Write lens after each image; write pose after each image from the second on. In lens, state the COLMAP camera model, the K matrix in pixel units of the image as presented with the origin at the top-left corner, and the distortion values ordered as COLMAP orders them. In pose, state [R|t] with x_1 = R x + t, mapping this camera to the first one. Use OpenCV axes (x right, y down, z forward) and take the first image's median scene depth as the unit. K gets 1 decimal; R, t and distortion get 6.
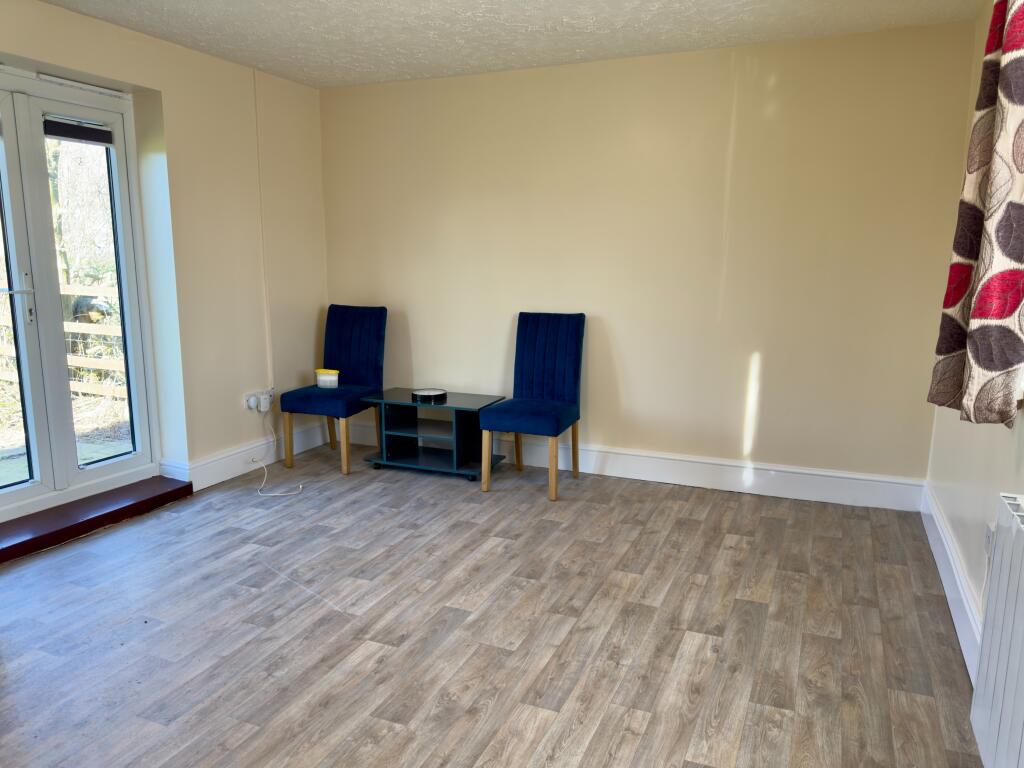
lens RADIAL K [[724.8, 0, 516.1], [0, 724.8, 381.0], [0, 0, 1]] dist [0.007147, 0.002398]
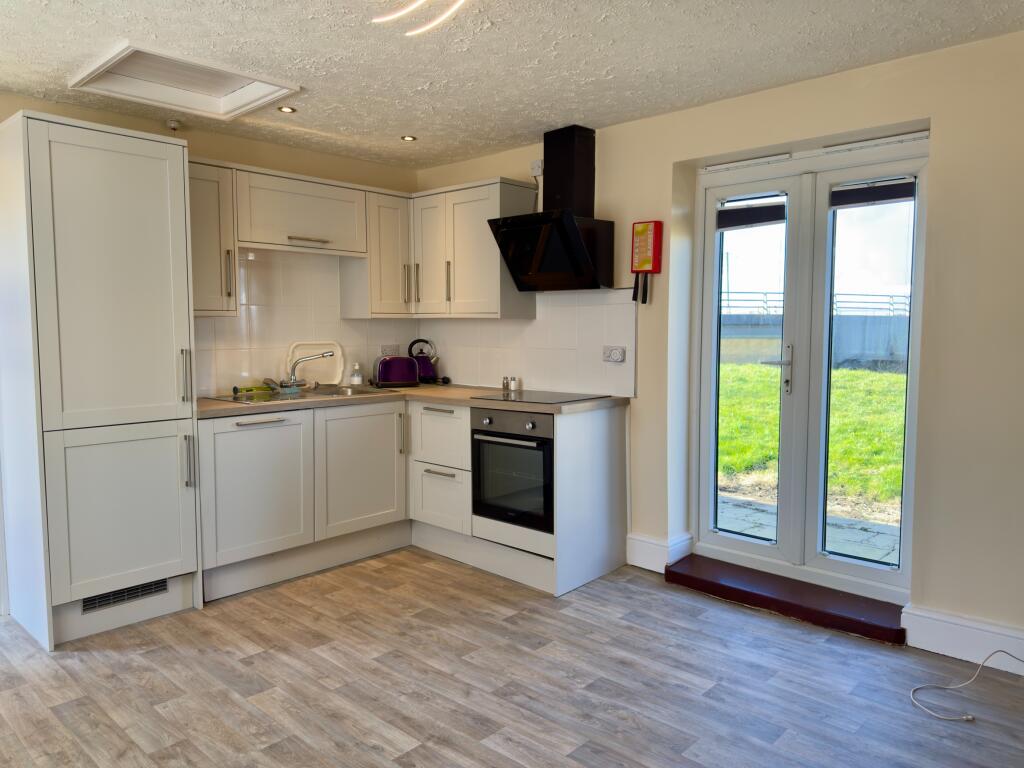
lens RADIAL K [[724.8, 0, 514.9], [0, 724.8, 393.3], [0, 0, 1]] dist [0.007147, 0.002398]
pose [[-0.329141, 0.086897, -0.940274, 0.499448], [-0.153106, 0.977670, 0.143947, -0.196984], [0.931786, 0.191341, -0.308486, 1.106770]]
